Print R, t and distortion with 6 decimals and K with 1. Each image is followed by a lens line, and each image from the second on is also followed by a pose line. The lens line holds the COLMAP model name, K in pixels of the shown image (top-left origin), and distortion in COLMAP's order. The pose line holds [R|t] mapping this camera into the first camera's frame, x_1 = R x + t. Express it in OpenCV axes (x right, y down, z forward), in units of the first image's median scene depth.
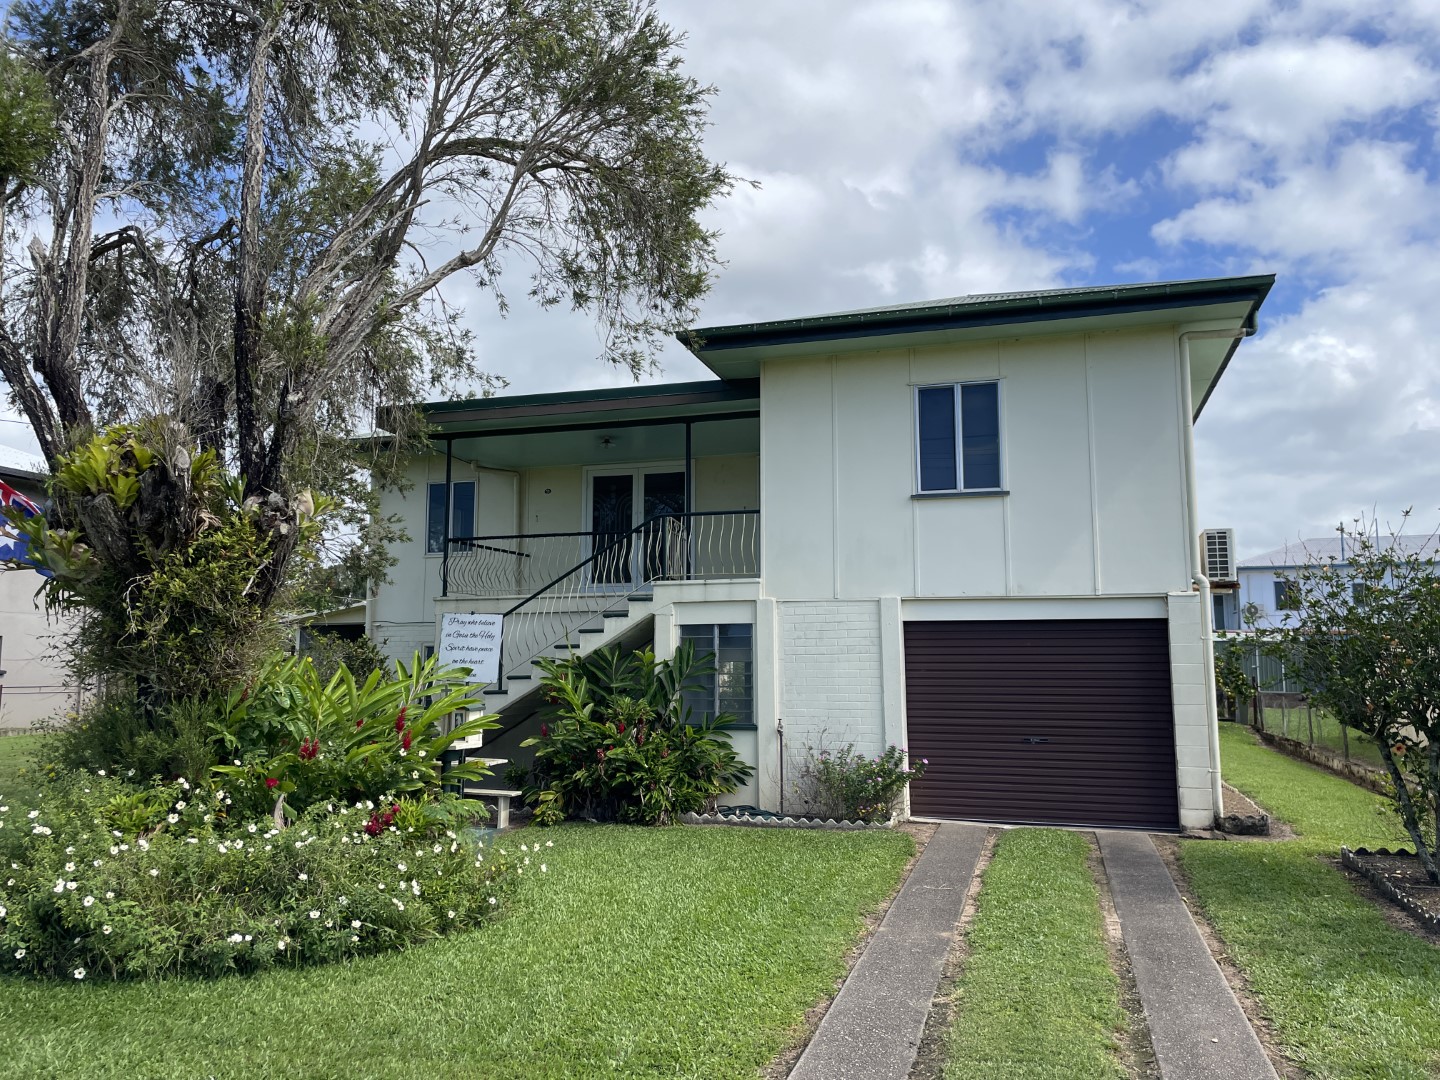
lens RADIAL K [[1096.0, 0, 713.2], [0, 1096.0, 536.8], [0, 0, 1]] dist [0.094780, -0.130992]
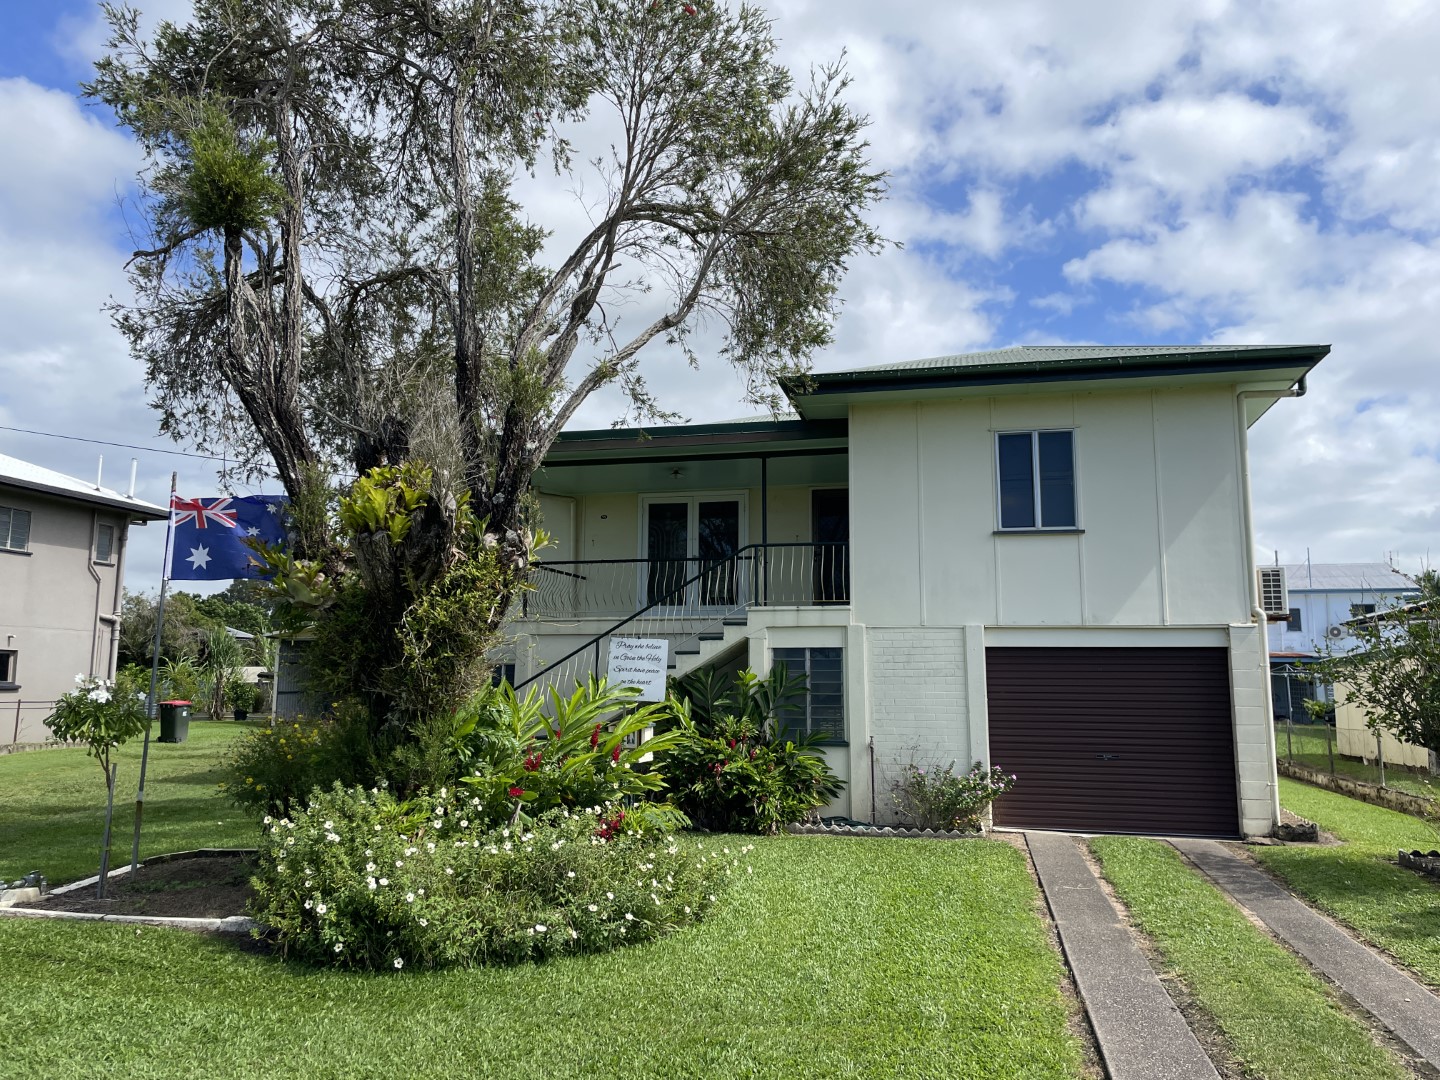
lens RADIAL K [[1096.0, 0, 713.2], [0, 1096.0, 536.8], [0, 0, 1]] dist [0.094780, -0.130992]
pose [[0.997462, 0.015258, 0.069551, -0.180662], [-0.014277, 0.999792, -0.014589, -0.013279], [-0.069759, 0.013559, 0.997472, -0.077036]]
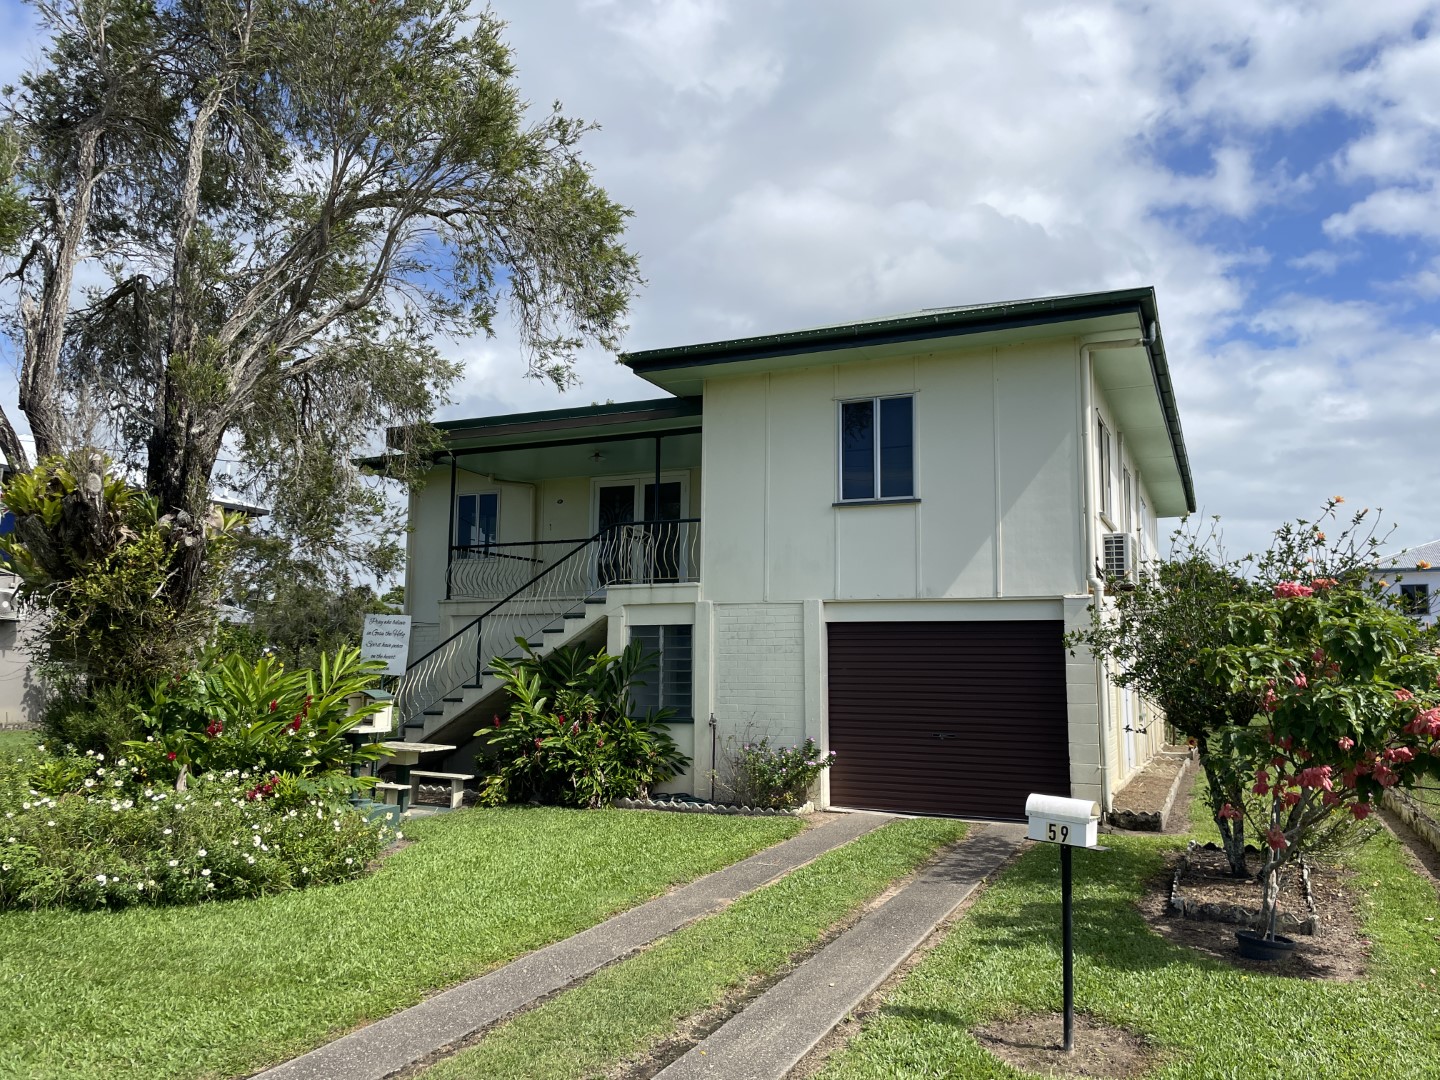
lens RADIAL K [[1097.7, 0, 720.0], [0, 1097.7, 540.0], [0, 0, 1]] dist [0.106840, -0.144679]
pose [[0.991646, -0.006965, -0.128804, 0.216542], [0.006844, 0.999976, -0.001379, -0.002263], [0.128810, 0.000486, 0.991669, -0.069204]]
